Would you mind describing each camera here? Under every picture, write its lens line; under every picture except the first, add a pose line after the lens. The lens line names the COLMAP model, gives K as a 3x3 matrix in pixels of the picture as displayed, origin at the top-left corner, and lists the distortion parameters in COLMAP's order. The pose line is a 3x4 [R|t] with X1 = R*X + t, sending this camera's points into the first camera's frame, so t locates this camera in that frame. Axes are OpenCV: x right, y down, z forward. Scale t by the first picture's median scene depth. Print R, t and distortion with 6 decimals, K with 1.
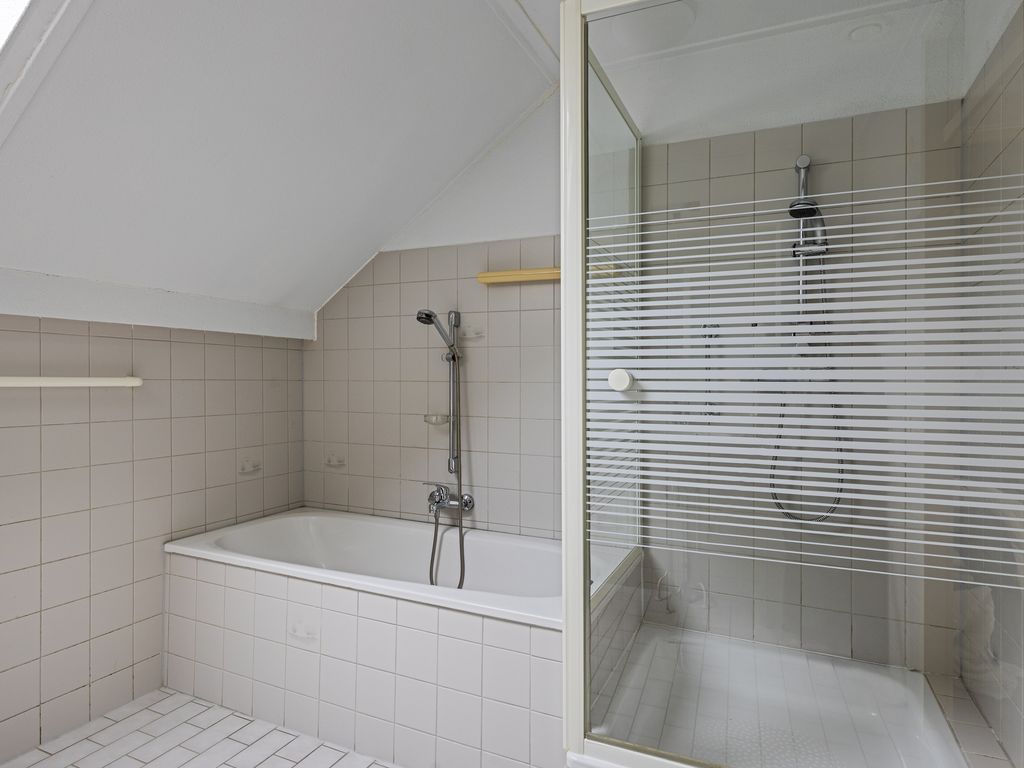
lens RADIAL K [[588.1, 0, 511.6], [0, 588.1, 381.0], [0, 0, 1]] dist [0.002361, 0.000704]
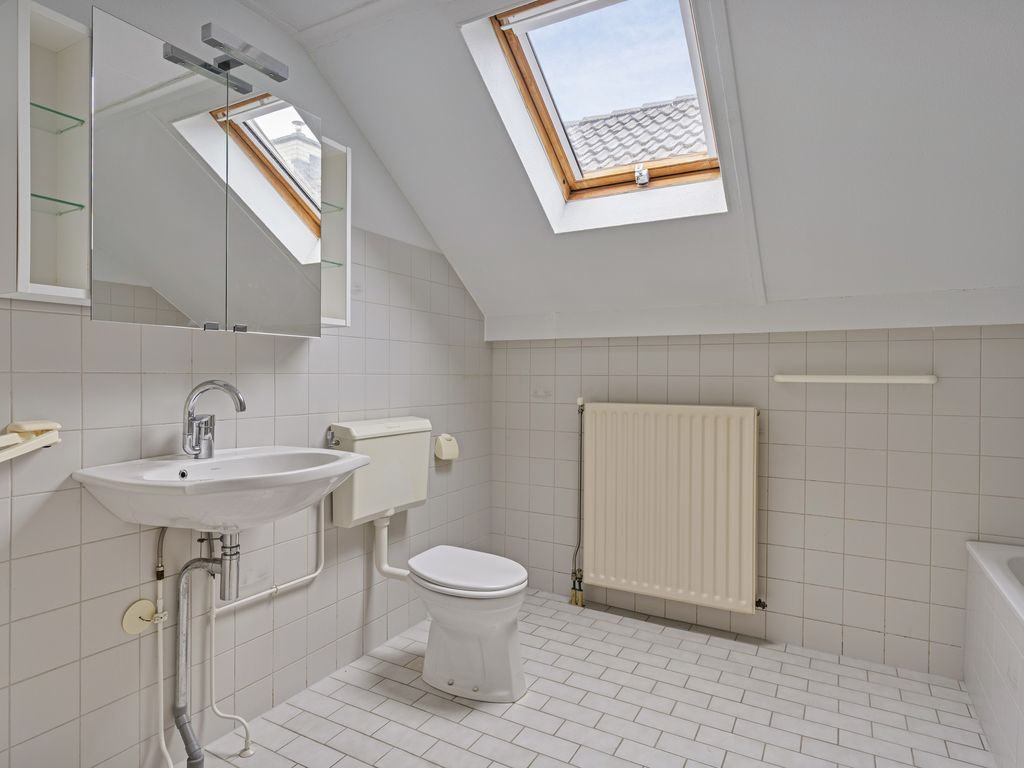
lens RADIAL K [[588.1, 0, 509.7], [0, 588.1, 382.5], [0, 0, 1]] dist [0.002361, 0.000704]
pose [[-0.084160, 0.004303, -0.996443, 0.516561], [-0.002471, 0.999987, 0.004527, 0.004007], [0.996449, 0.002843, -0.084148, 0.332245]]
